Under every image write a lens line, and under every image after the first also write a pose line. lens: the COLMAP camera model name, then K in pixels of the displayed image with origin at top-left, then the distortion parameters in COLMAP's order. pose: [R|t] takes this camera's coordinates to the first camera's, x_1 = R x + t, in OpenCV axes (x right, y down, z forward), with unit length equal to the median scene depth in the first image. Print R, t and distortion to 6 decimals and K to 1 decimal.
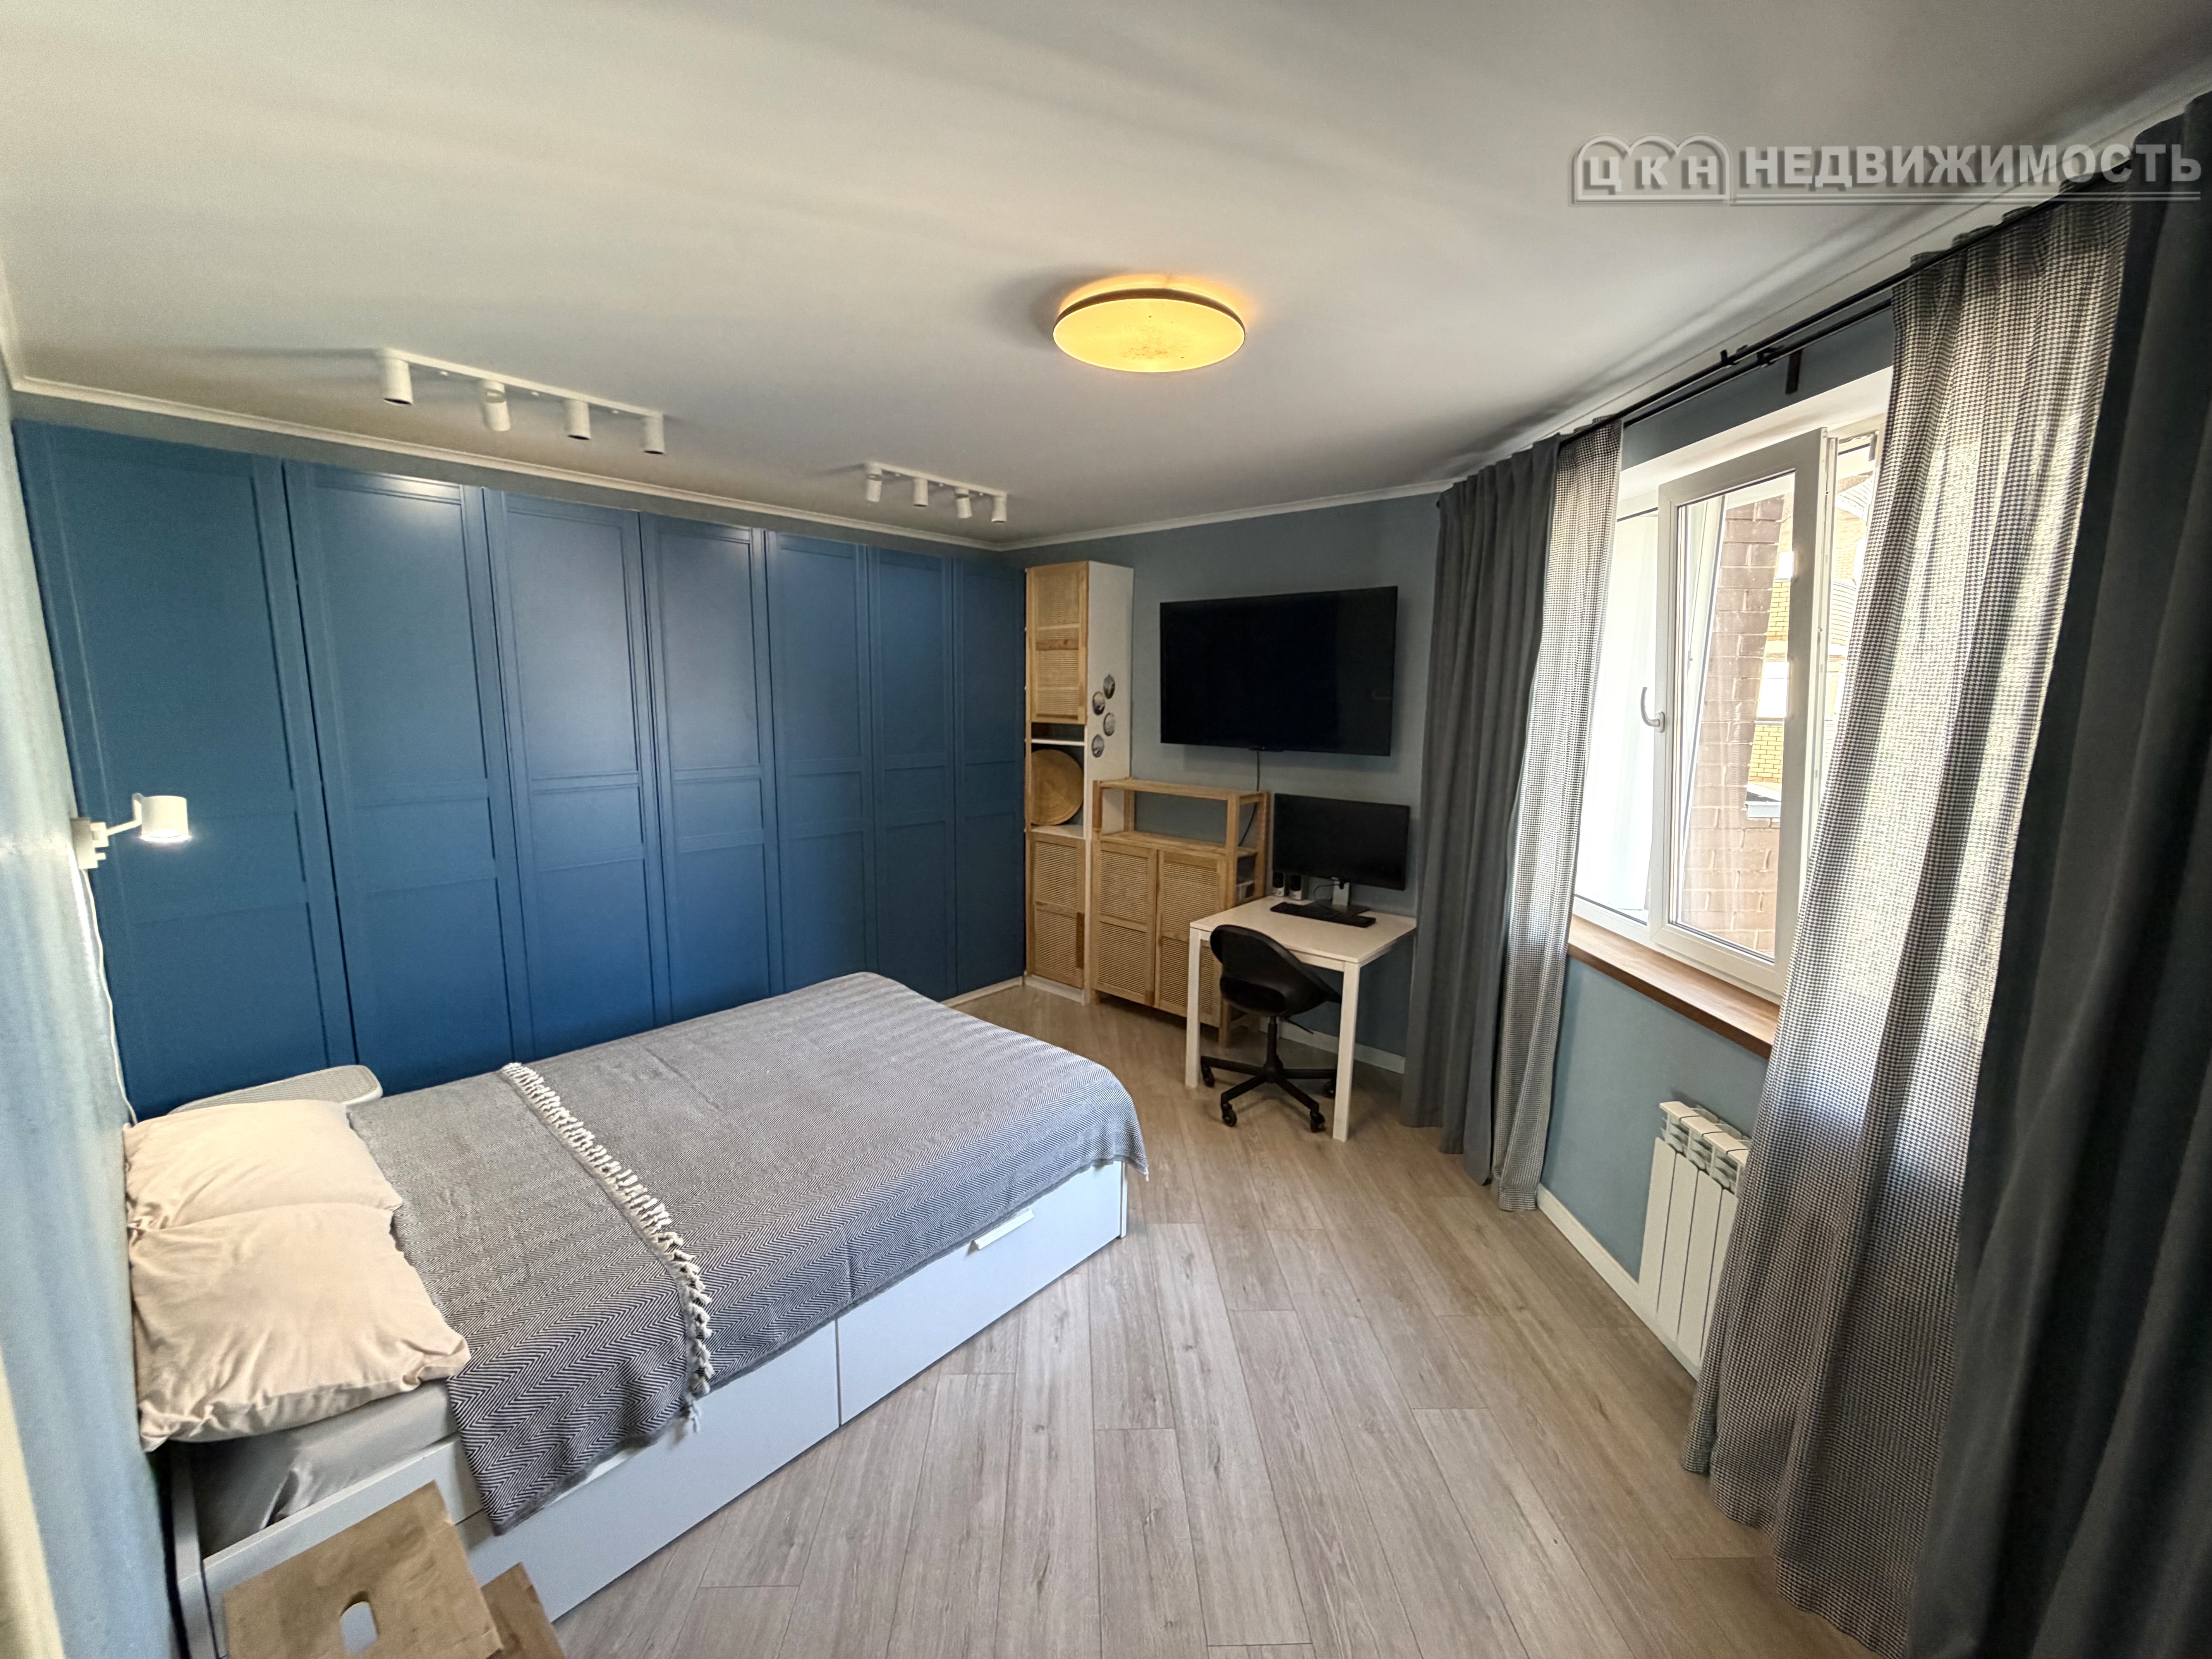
lens RADIAL K [[876.9, 0, 1108.0], [0, 876.9, 828.2], [0, 0, 1]] dist [0.001271, -0.000199]
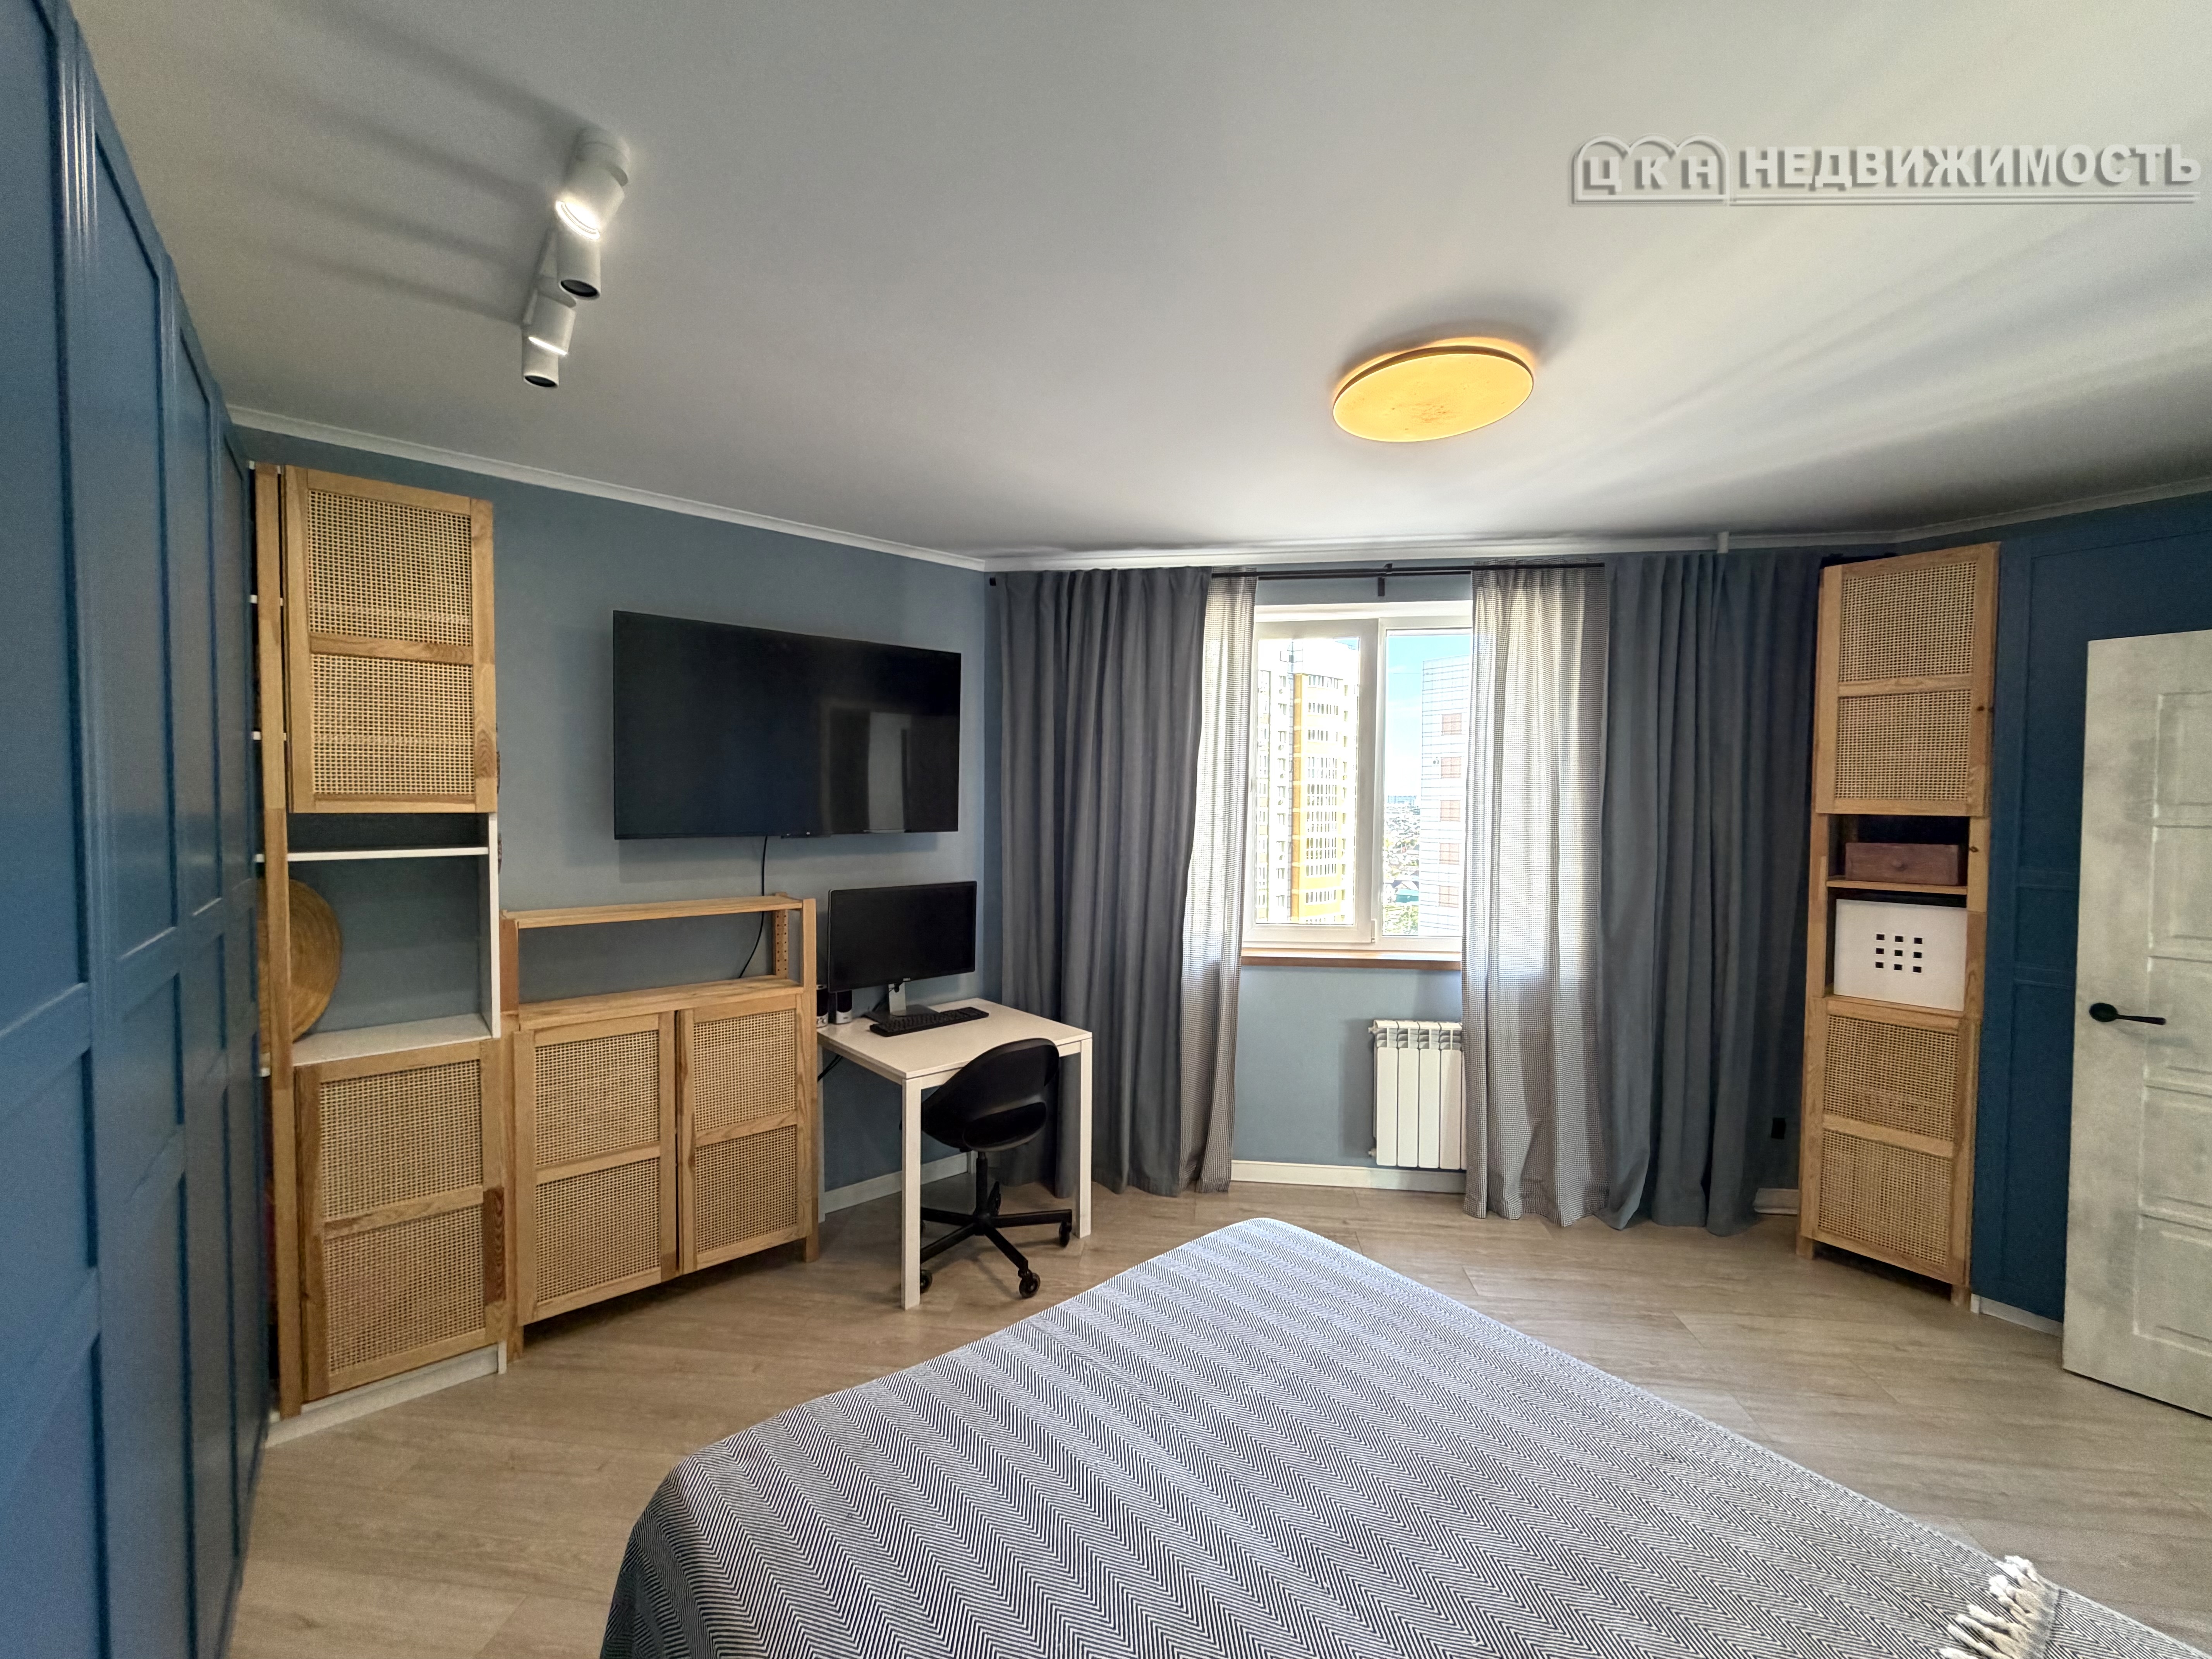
lens RADIAL K [[876.9, 0, 1108.7], [0, 876.9, 833.0], [0, 0, 1]] dist [0.001271, -0.000199]
pose [[0.167836, -0.046017, 0.984740, -0.500028], [0.153631, 0.987926, 0.019982, -0.064865], [-0.973770, 0.147933, 0.172879, 0.594865]]
